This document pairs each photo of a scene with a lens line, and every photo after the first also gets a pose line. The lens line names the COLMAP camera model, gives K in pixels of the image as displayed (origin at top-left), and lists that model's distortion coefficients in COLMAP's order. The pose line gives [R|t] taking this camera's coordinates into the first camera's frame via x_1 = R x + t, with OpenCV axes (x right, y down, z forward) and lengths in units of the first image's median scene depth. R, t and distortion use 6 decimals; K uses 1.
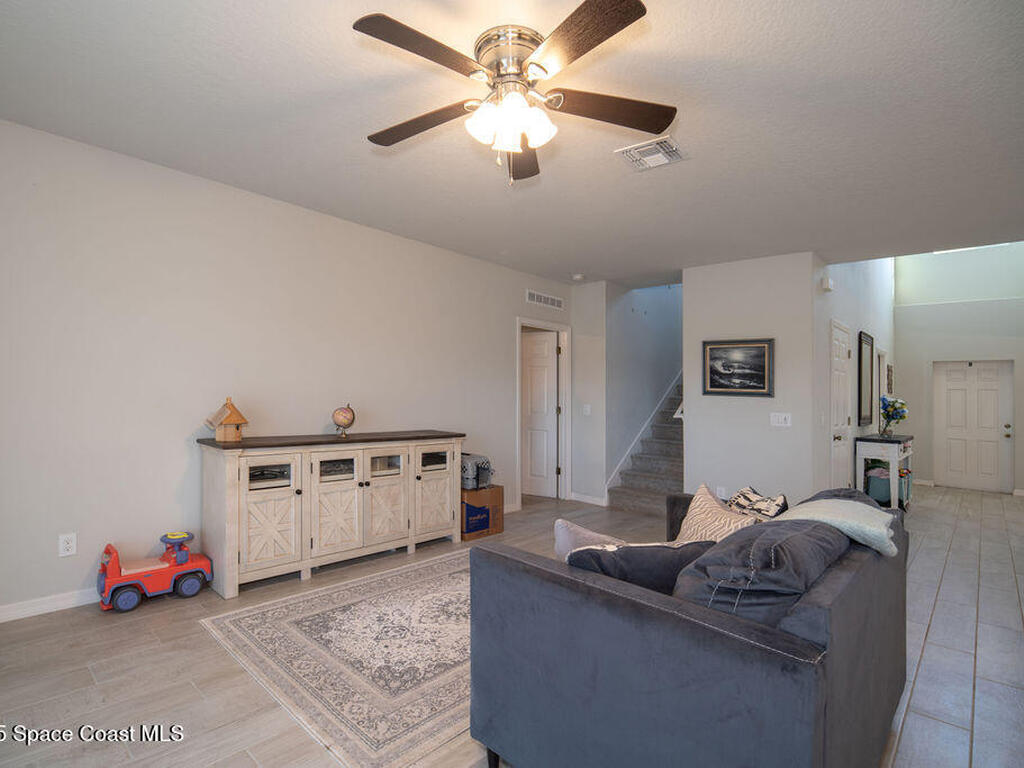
lens RADIAL K [[503.4, 0, 512.0], [0, 503.4, 384.0], [0, 0, 1]] dist [-0.003100, -0.001661]
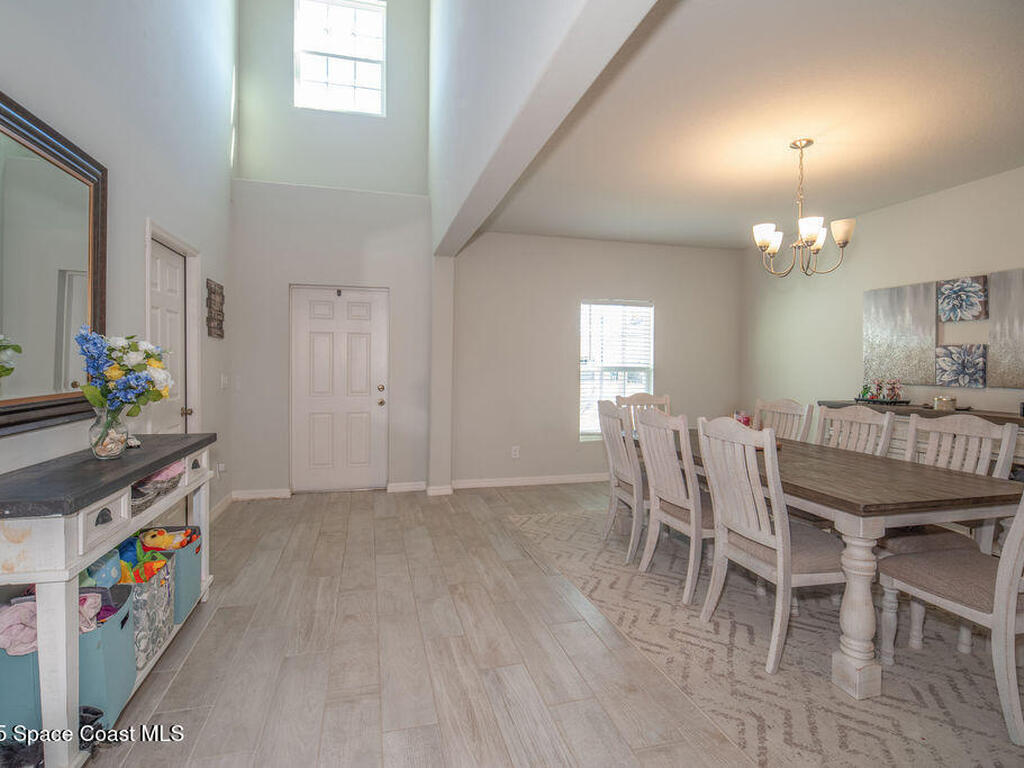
lens RADIAL K [[522.1, 0, 493.4], [0, 522.1, 367.3], [0, 0, 1]] dist [-0.002508, -0.001170]
pose [[0.542467, -0.027047, 0.839641, 0.492030], [-0.016228, 0.998958, 0.042663, 0.023969], [-0.839920, -0.036769, 0.541463, 0.504305]]
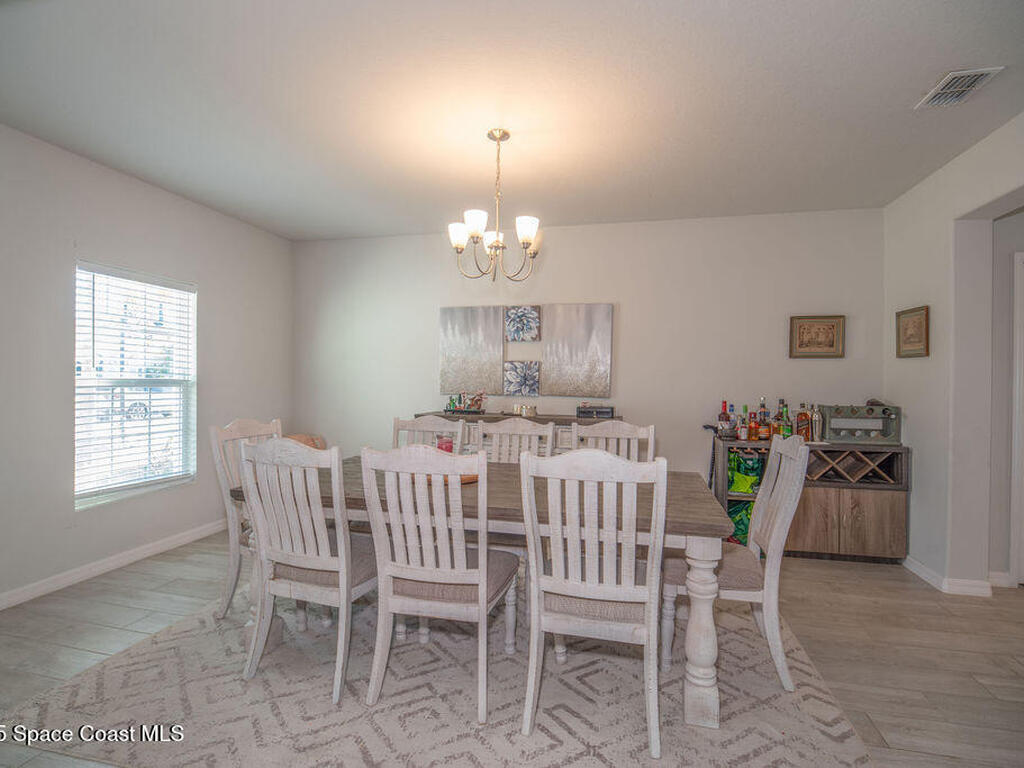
lens RADIAL K [[485.8, 0, 520.0], [0, 485.8, 401.6], [0, 0, 1]] dist [-0.003786, -0.000527]
pose [[-0.505915, -0.074370, 0.859371, 0.750869], [-0.046450, 0.997180, 0.058951, 0.034095], [-0.861332, -0.010094, -0.507943, 0.785277]]
